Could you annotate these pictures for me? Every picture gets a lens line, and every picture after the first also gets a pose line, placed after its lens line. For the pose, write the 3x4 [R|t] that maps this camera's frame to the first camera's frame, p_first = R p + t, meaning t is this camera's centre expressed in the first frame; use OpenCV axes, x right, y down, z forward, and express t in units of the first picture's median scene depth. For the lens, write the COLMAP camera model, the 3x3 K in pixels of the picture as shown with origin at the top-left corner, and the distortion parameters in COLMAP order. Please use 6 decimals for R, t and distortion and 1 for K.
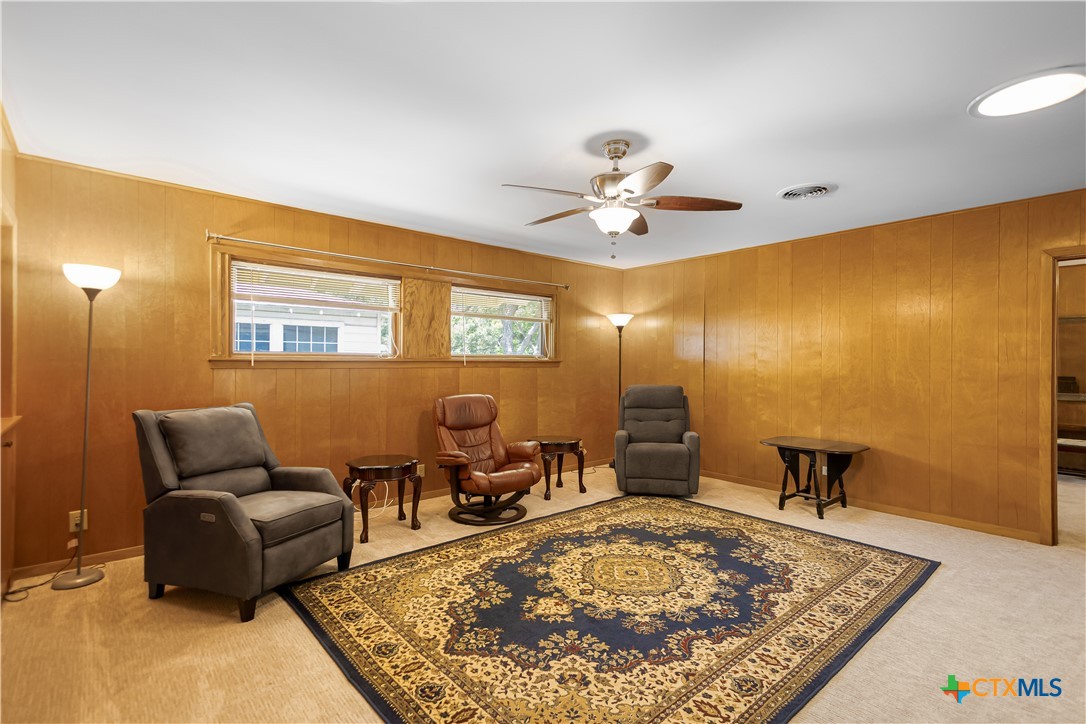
lens RADIAL K [[505.7, 0, 551.2], [0, 505.7, 361.8], [0, 0, 1]] dist [0.020379, 0.000050]
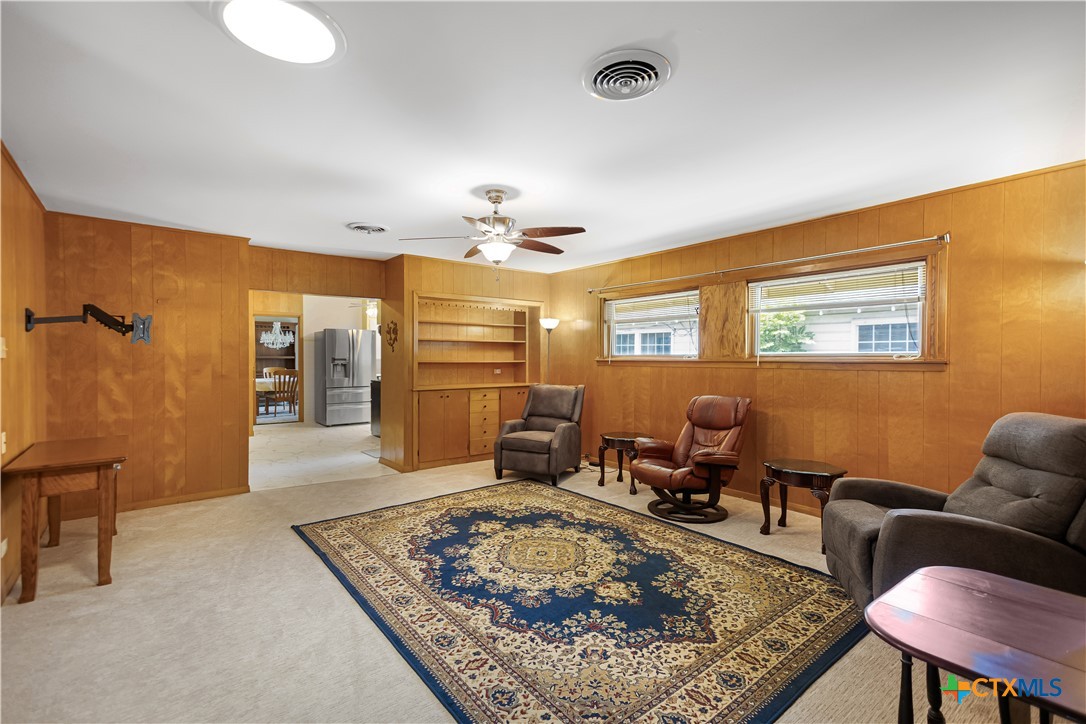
lens RADIAL K [[505.7, 0, 547.4], [0, 505.7, 364.2], [0, 0, 1]] dist [0.020379, 0.000050]
pose [[-0.054449, 0.006929, -0.998493, 0.991837], [-0.005065, 0.999961, 0.007215, -0.001341], [0.998504, 0.005450, -0.054411, 0.848543]]
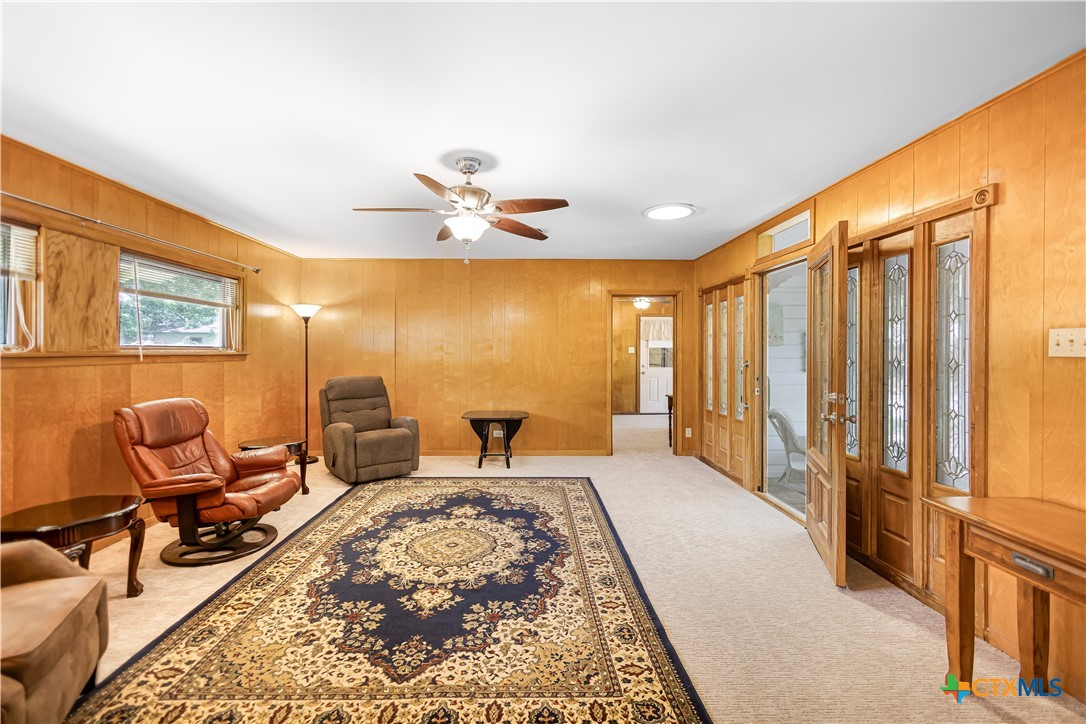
lens RADIAL K [[449.0, 0, 534.3], [0, 449.0, 354.3], [0, 0, 1]] dist [-0.000283, 0.000709]
pose [[0.654888, -0.007288, 0.755690, -0.370401], [0.001288, 0.999963, 0.008528, -0.009276], [-0.755725, -0.004612, 0.654873, 0.173468]]
